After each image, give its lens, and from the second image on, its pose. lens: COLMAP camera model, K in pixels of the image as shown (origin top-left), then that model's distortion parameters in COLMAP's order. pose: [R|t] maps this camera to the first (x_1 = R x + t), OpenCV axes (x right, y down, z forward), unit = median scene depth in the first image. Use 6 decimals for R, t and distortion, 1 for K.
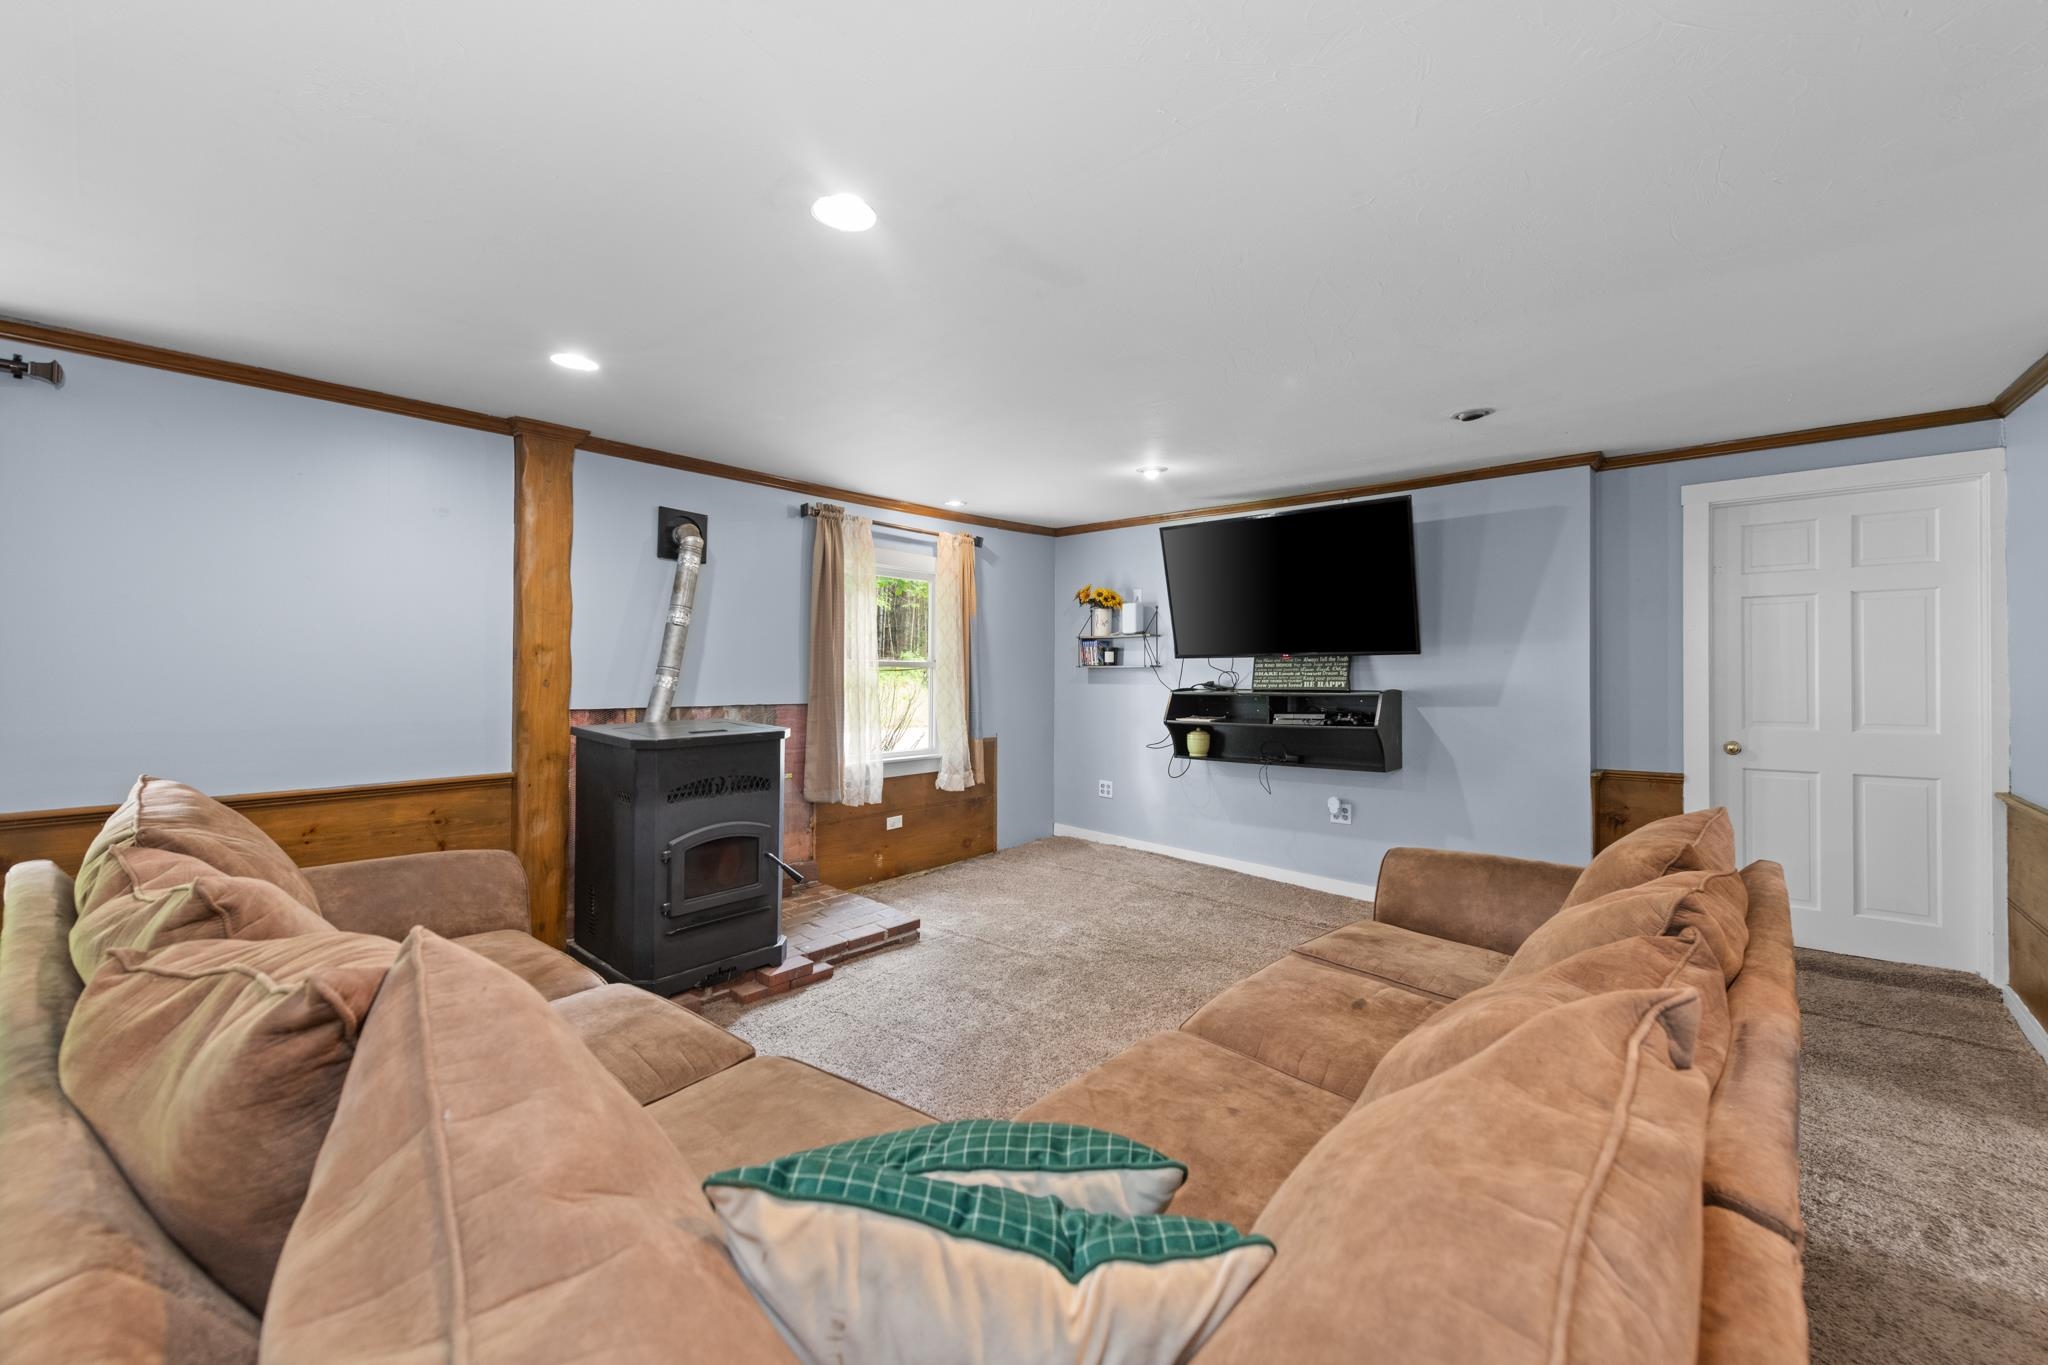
lens RADIAL K [[808.0, 0, 1025.9], [0, 808.0, 659.3], [0, 0, 1]] dist [0.002105, 0.000025]
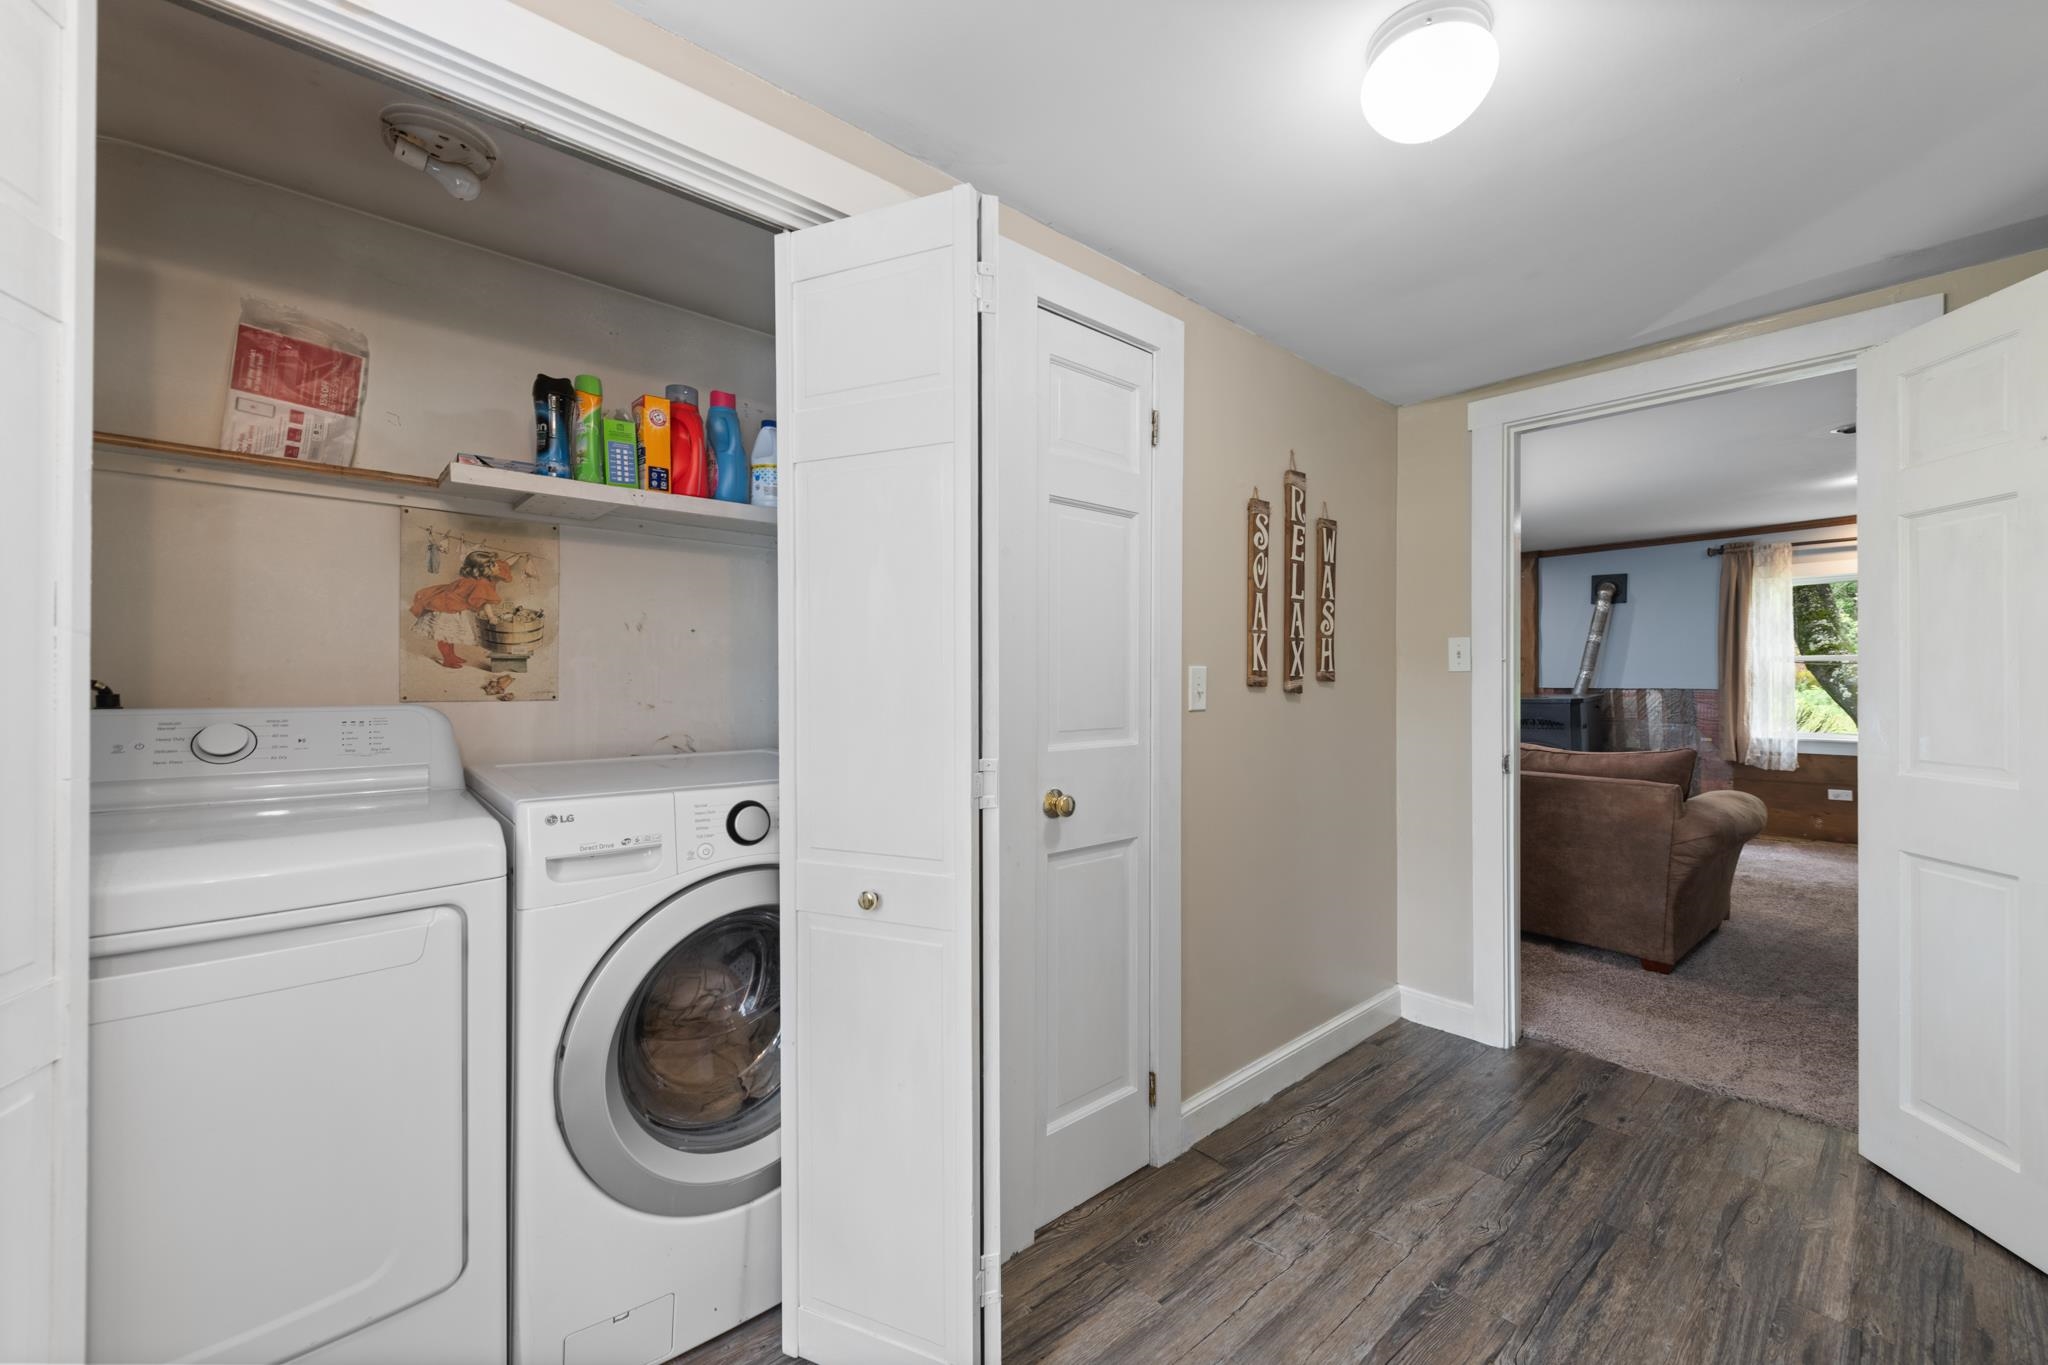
lens RADIAL K [[808.0, 0, 1025.9], [0, 808.0, 659.3], [0, 0, 1]] dist [0.002105, 0.000025]
pose [[-0.122223, -0.020860, -0.992283, 1.194560], [0.023921, 0.999427, -0.023956, 0.006564], [0.992214, -0.026664, -0.121654, -0.016084]]
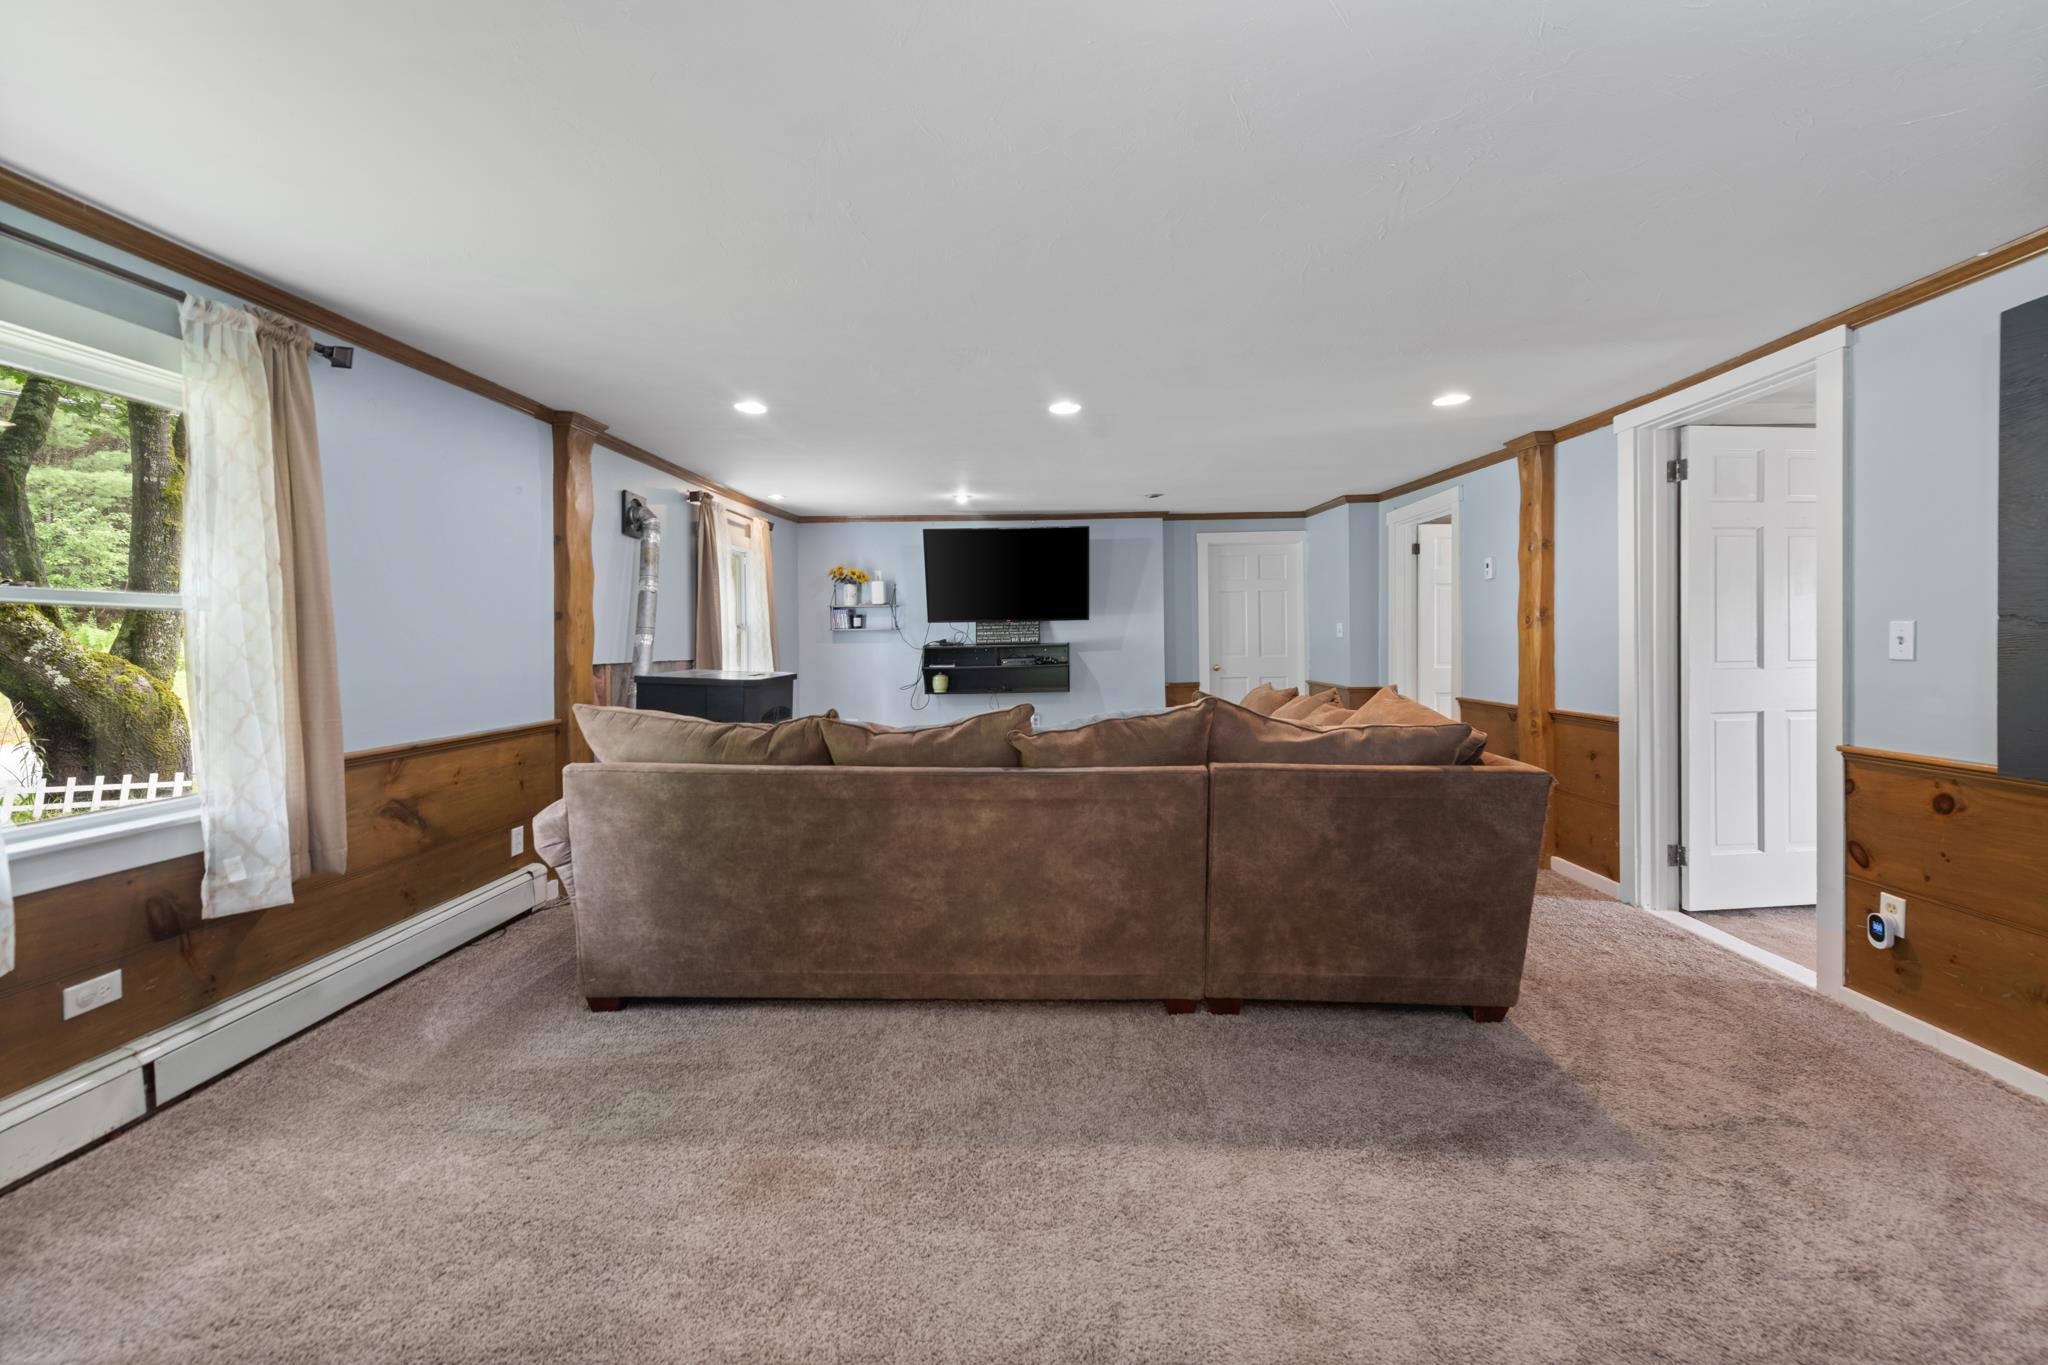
lens RADIAL K [[808.0, 0, 1025.9], [0, 808.0, 659.3], [0, 0, 1]] dist [0.002105, 0.000025]
pose [[0.788951, -0.026254, 0.613895, -0.583458], [0.002001, 0.999191, 0.040160, 0.006826], [-0.614453, -0.030456, 0.788365, -0.226149]]
